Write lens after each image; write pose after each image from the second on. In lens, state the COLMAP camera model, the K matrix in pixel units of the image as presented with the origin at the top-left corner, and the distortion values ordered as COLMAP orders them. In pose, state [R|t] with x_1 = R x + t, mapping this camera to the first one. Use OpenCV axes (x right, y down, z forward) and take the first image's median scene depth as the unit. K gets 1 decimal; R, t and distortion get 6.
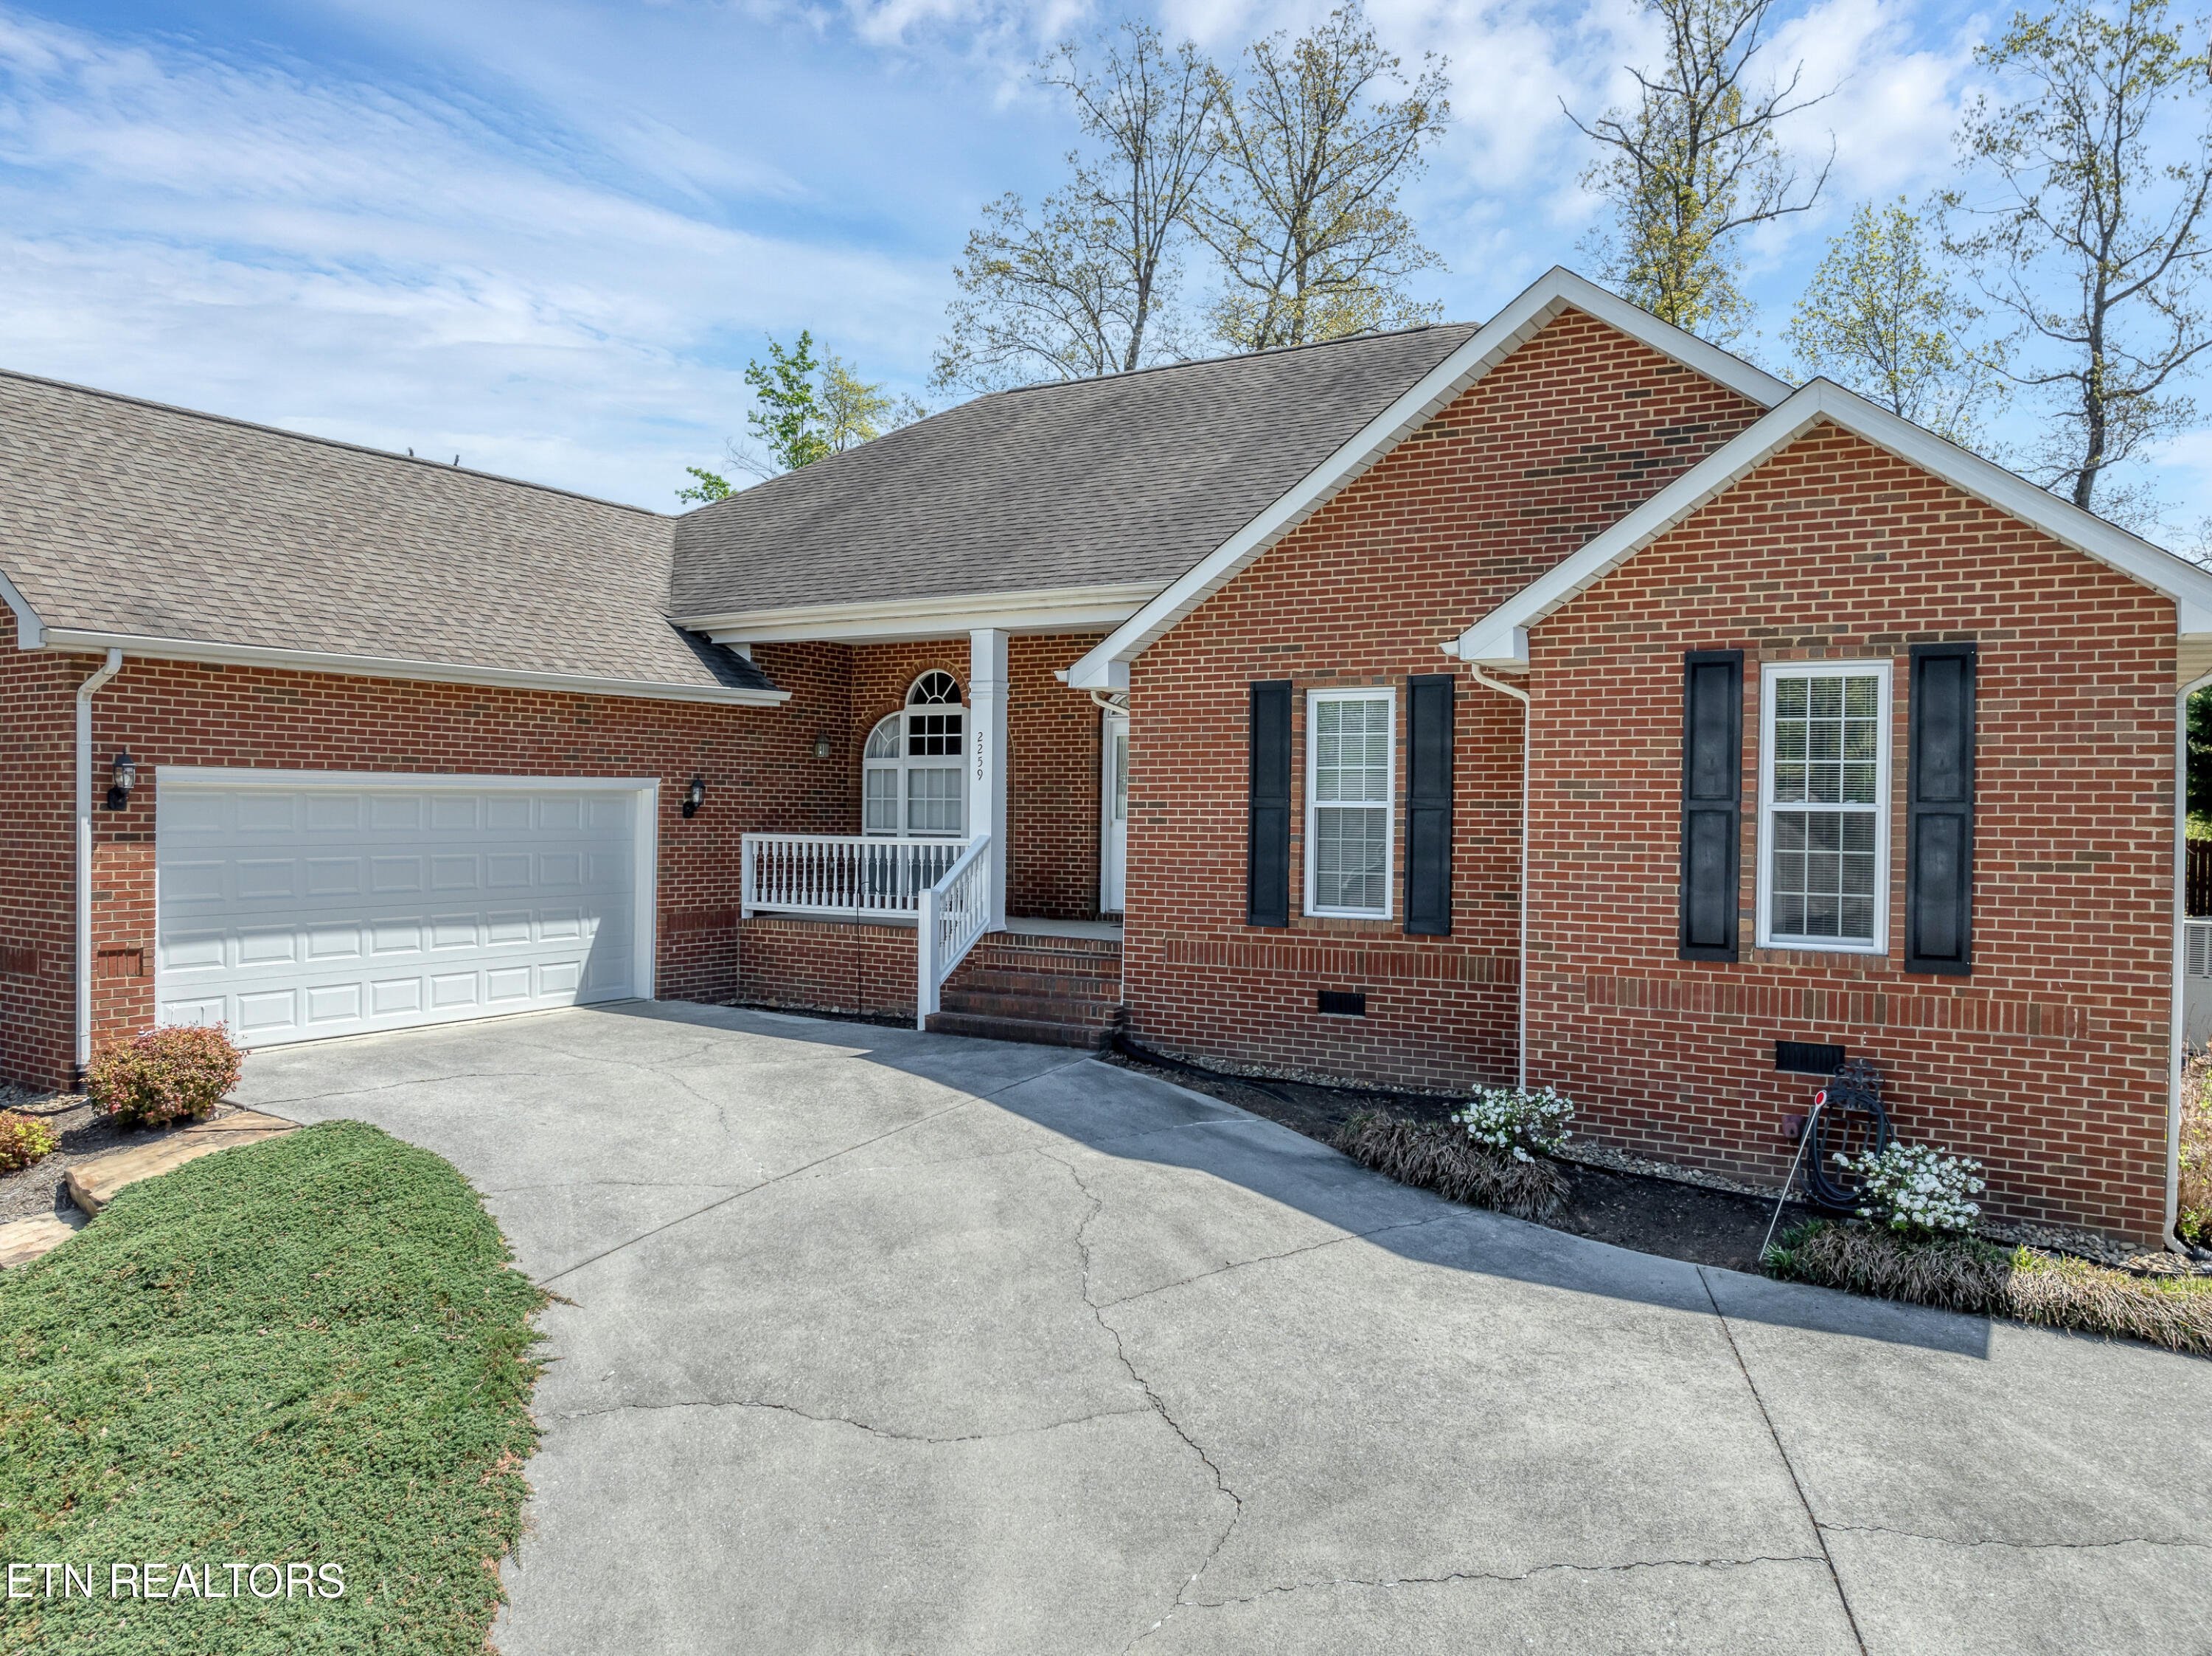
lens RADIAL K [[1523.1, 0, 1176.2], [0, 1523.1, 855.3], [0, 0, 1]] dist [-0.087813, 0.095146]
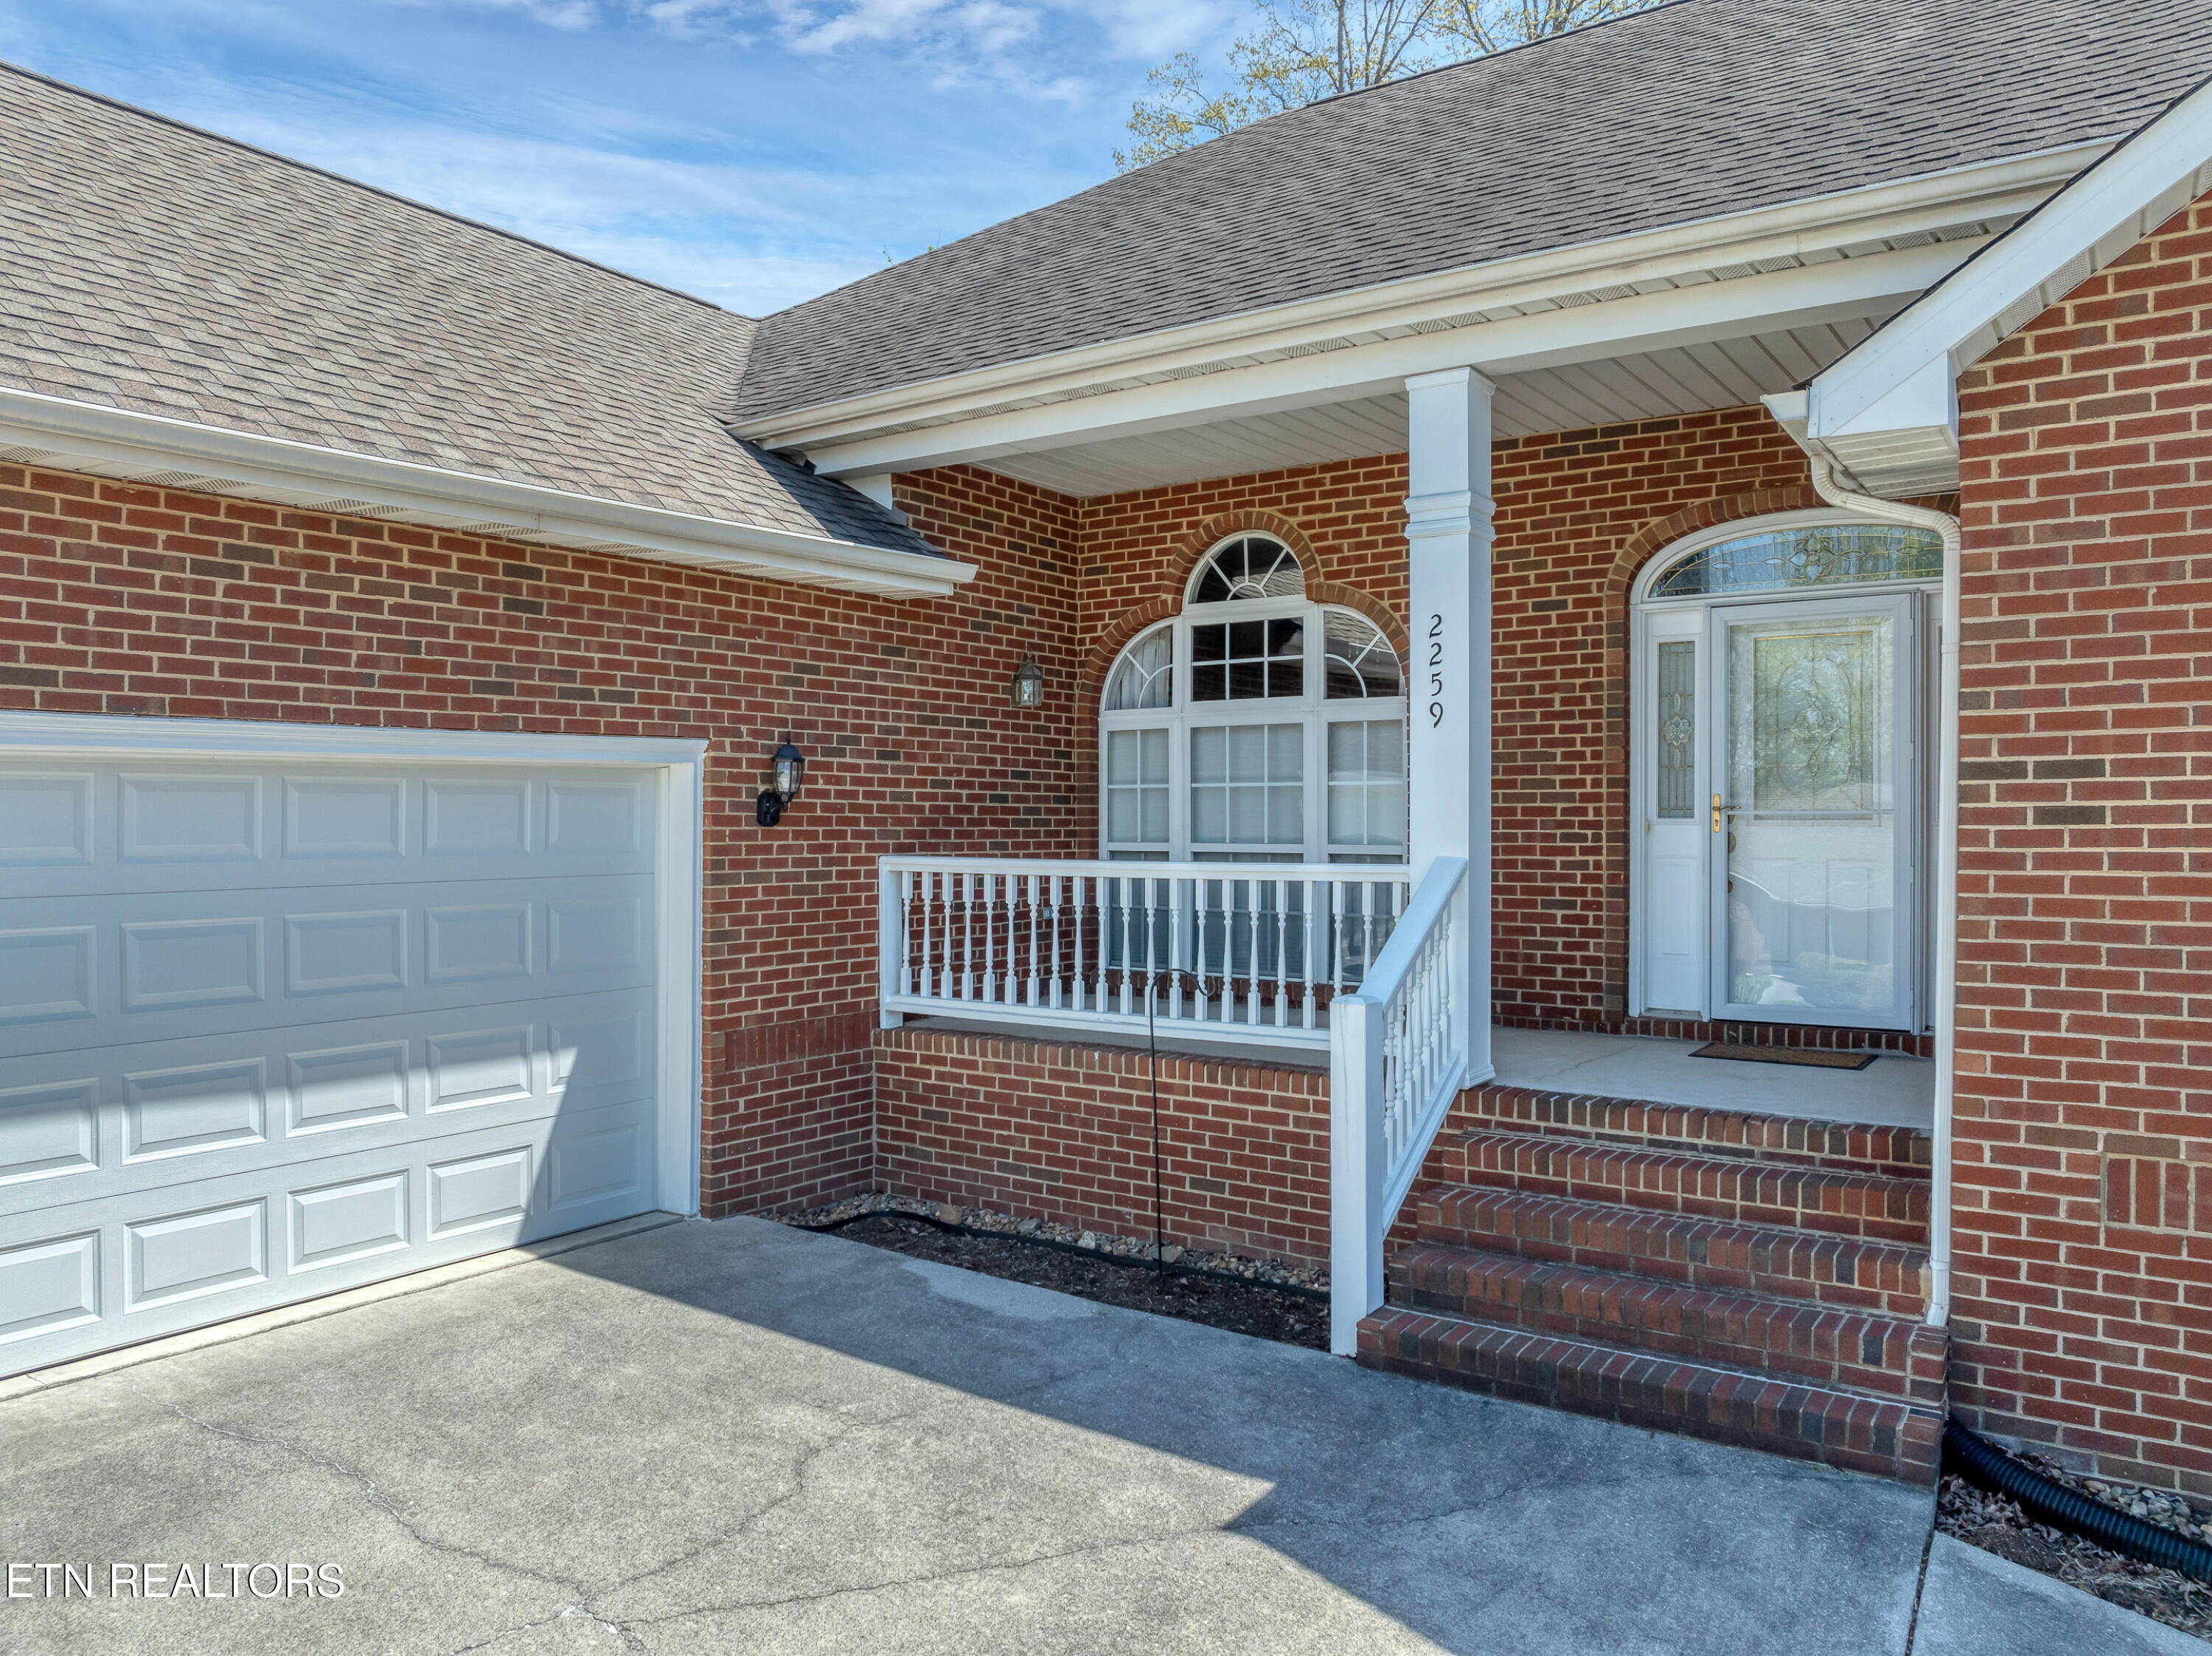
lens RADIAL K [[1547.6, 0, 1116.5], [0, 1547.6, 830.6], [0, 0, 1]] dist [-0.037201, 0.003922]
pose [[0.992822, -0.015145, -0.118641, -0.159564], [0.012261, 0.999612, -0.025005, -0.009880], [0.118973, 0.023371, 0.992622, 0.539791]]
